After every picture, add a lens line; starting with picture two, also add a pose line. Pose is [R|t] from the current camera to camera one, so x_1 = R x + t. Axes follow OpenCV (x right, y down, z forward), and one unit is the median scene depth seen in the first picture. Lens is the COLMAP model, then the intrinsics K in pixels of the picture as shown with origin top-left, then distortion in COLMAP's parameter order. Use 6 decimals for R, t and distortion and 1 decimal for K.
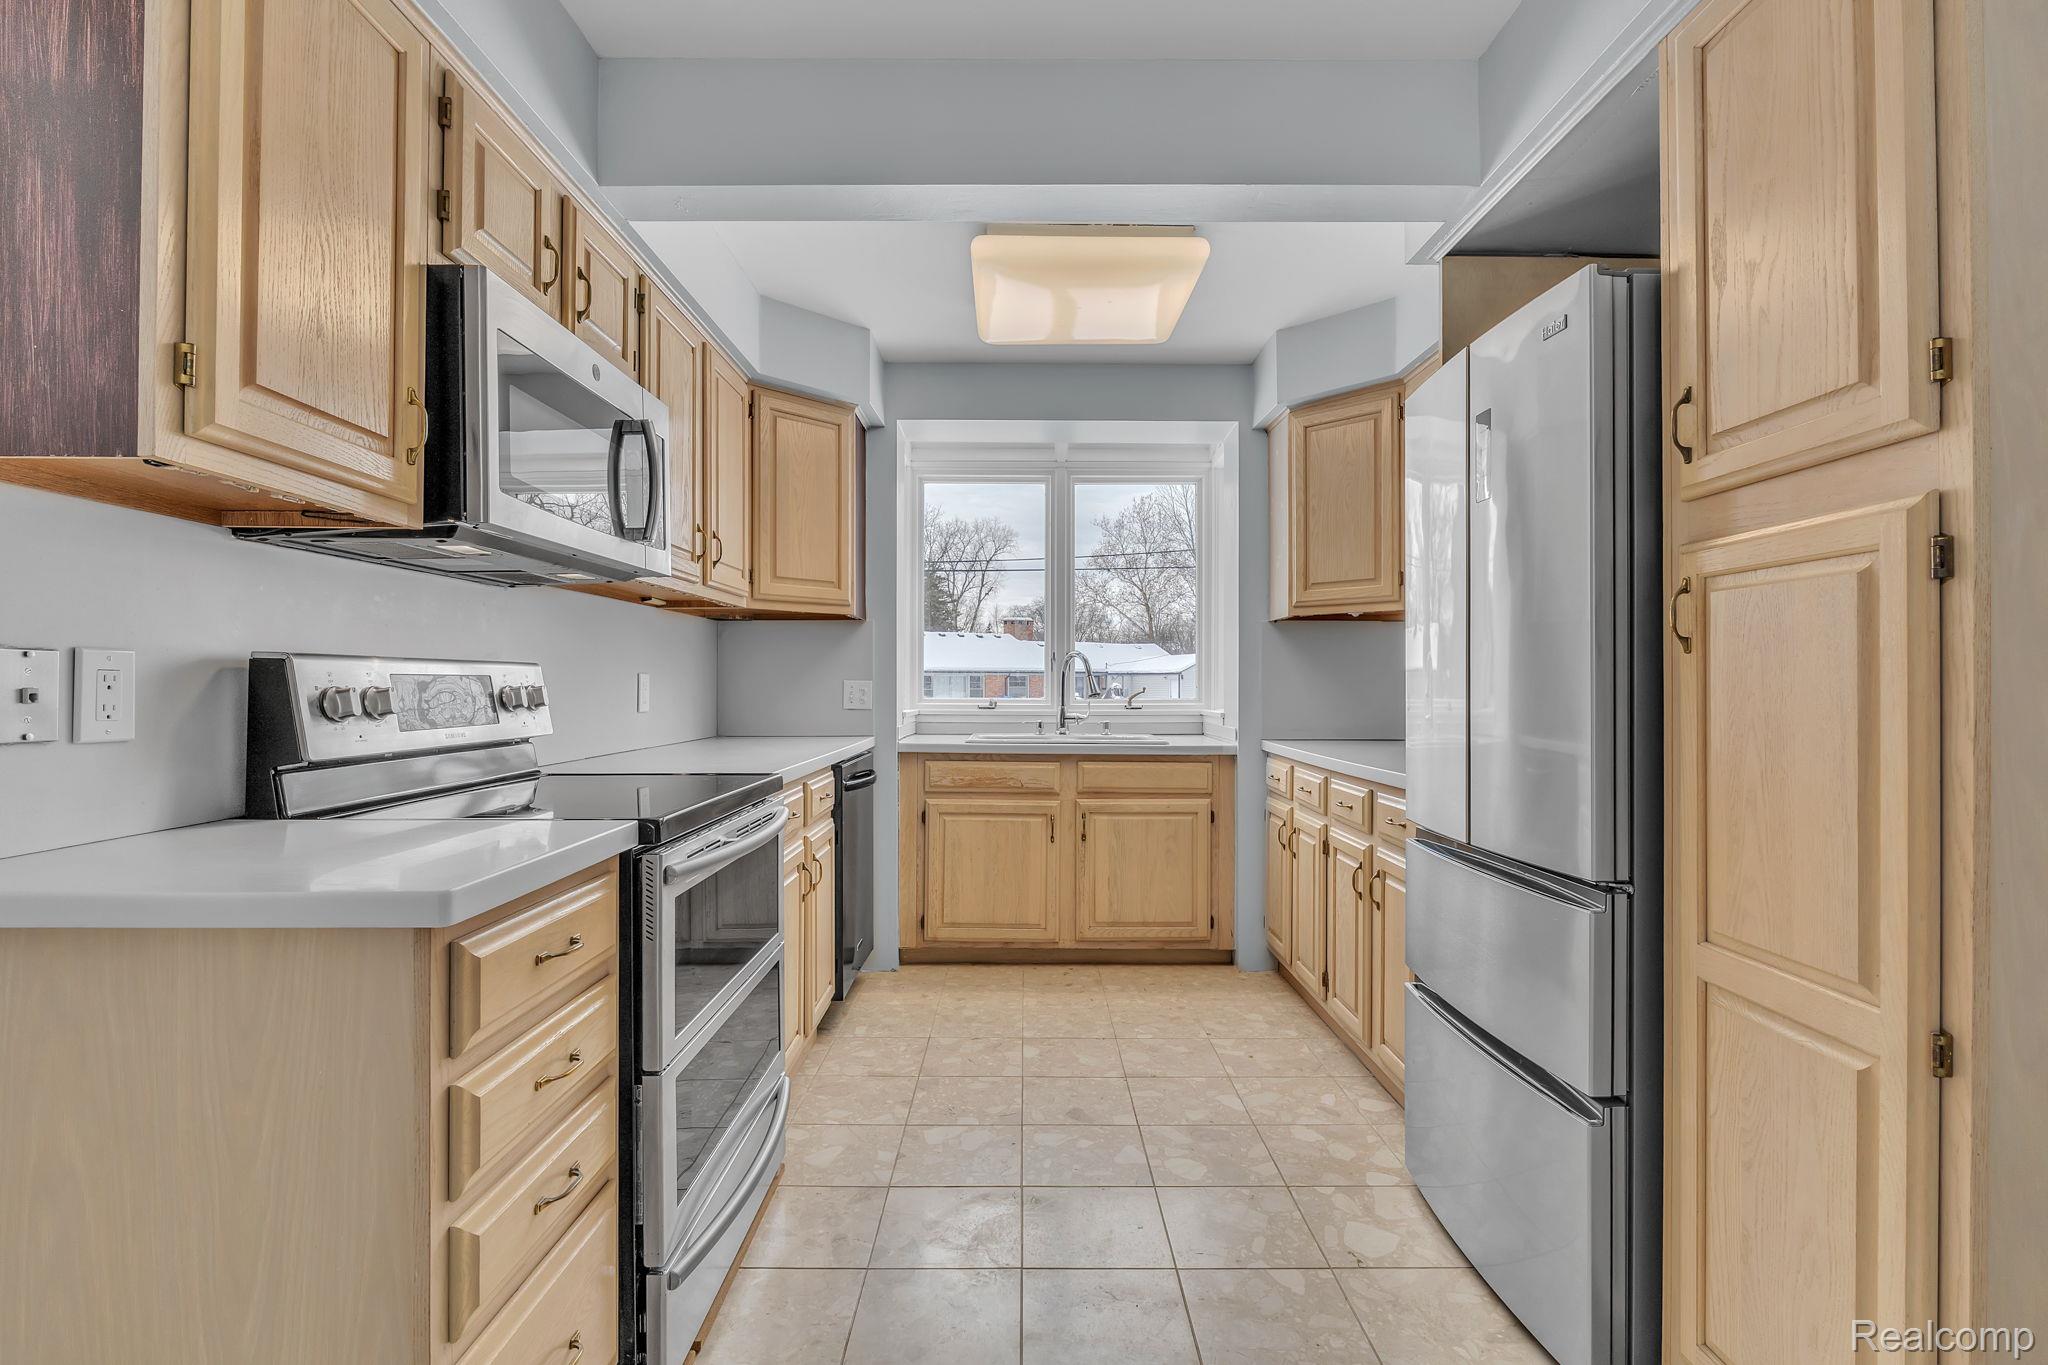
lens RADIAL K [[865.9, 0, 1029.1], [0, 865.9, 677.4], [0, 0, 1]] dist [0.000858, 0.000027]
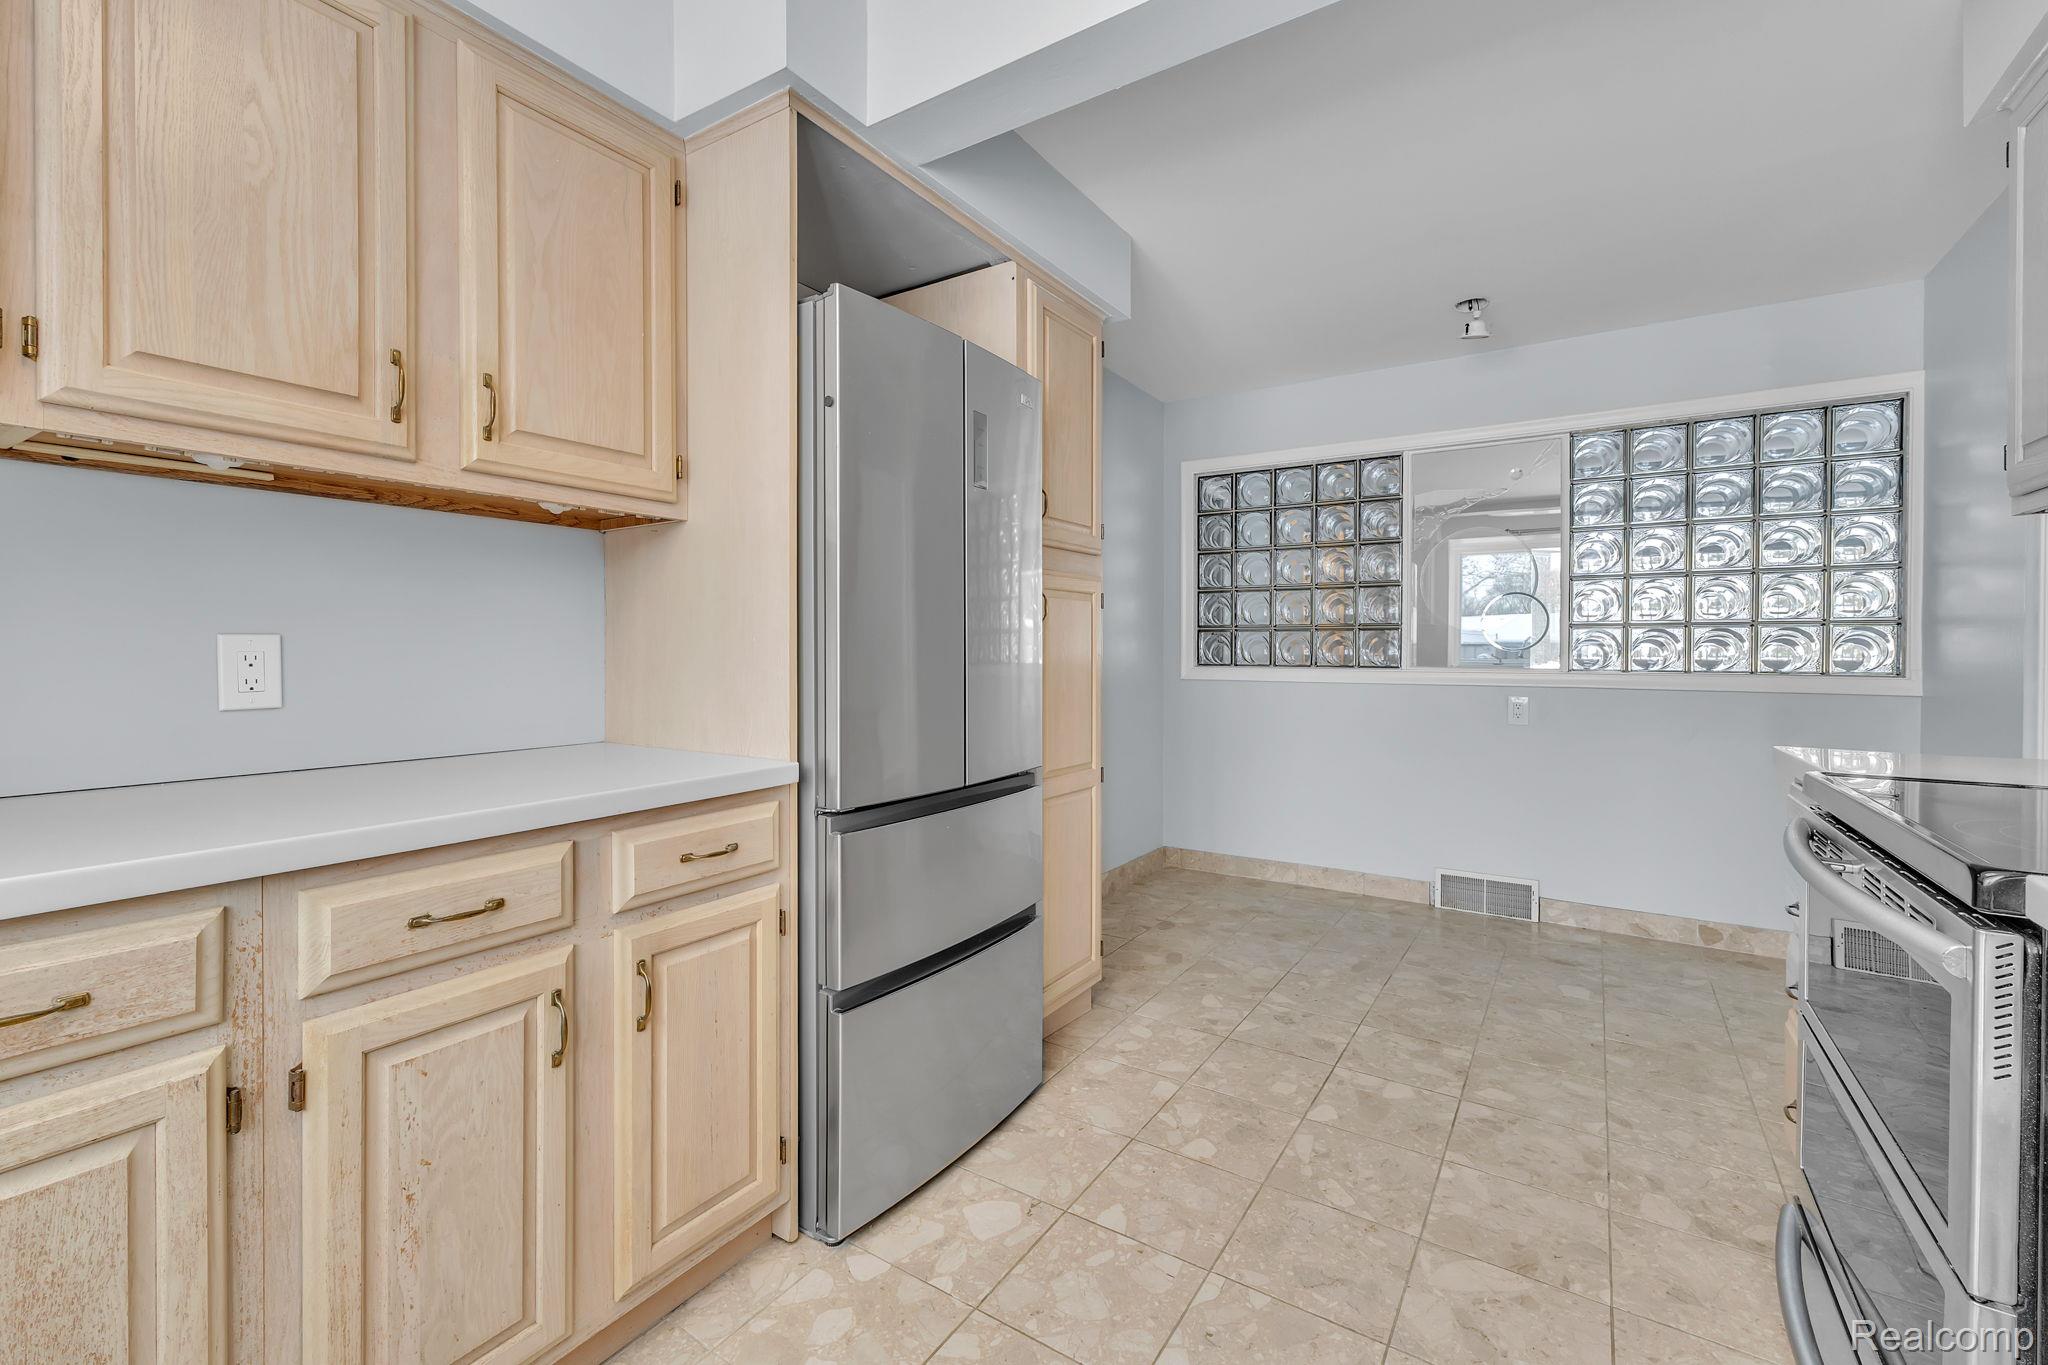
lens RADIAL K [[871.2, 0, 1016.4], [0, 871.2, 657.2], [0, 0, 1]] dist [0.002646, 0.000202]
pose [[-0.825372, -0.008218, 0.564529, -0.082975], [-0.008247, 0.999963, 0.002498, 0.009745], [-0.564529, -0.002594, -0.825409, 0.856487]]
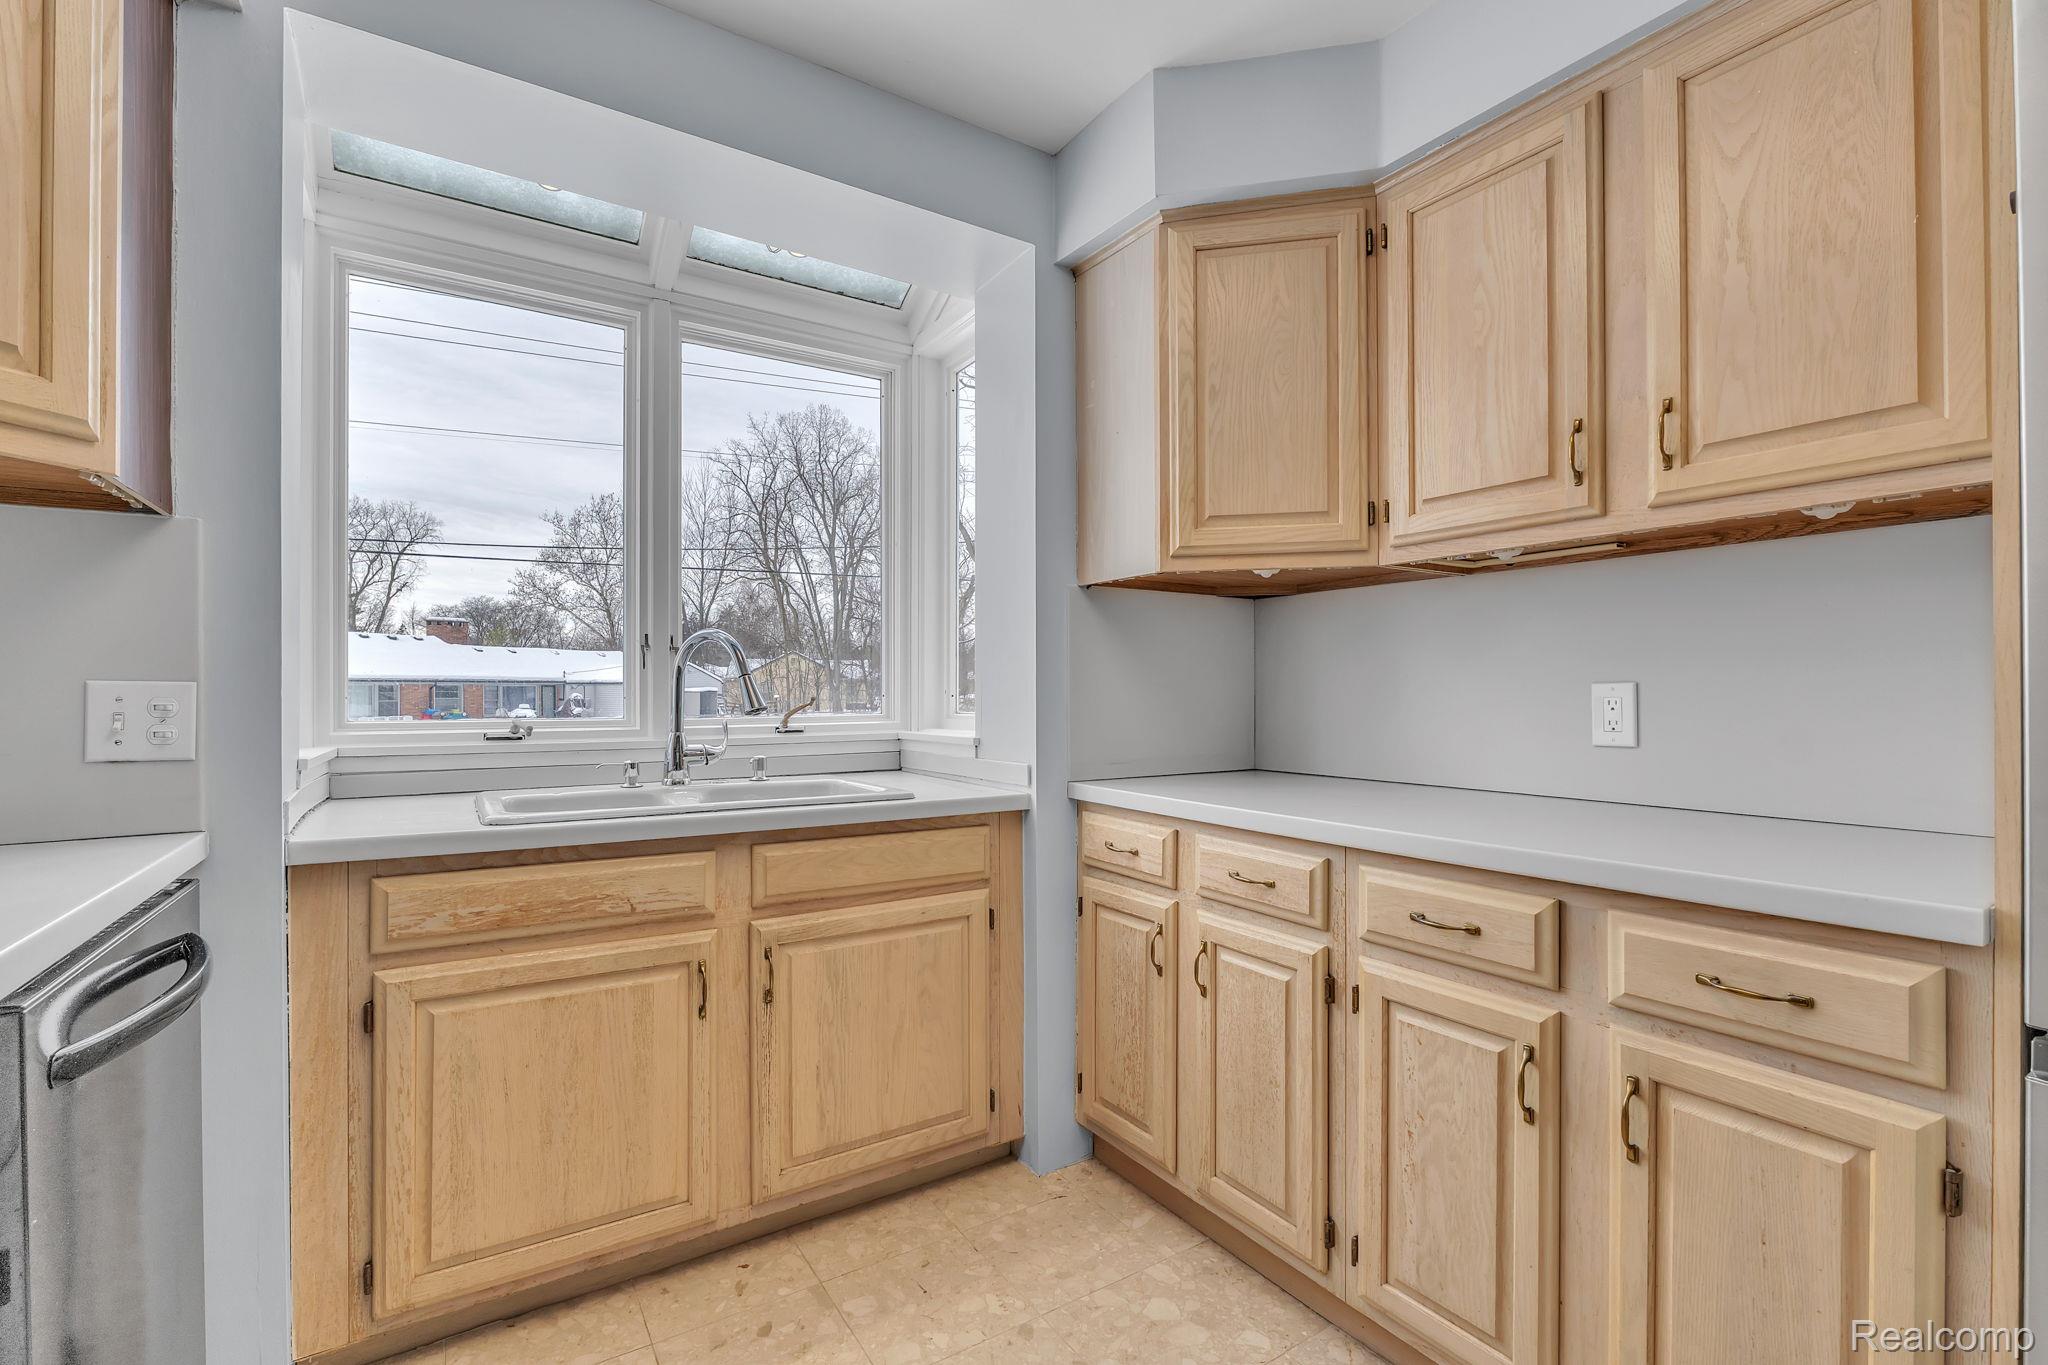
lens RADIAL K [[864.9, 0, 1027.5], [0, 864.9, 691.7], [0, 0, 1]] dist [-0.009721, -0.000220]
pose [[0.839685, -0.002537, 0.543067, -0.081882], [-0.000733, 0.999983, 0.005805, 0.005561], [-0.543073, -0.005272, 0.839669, 0.503051]]
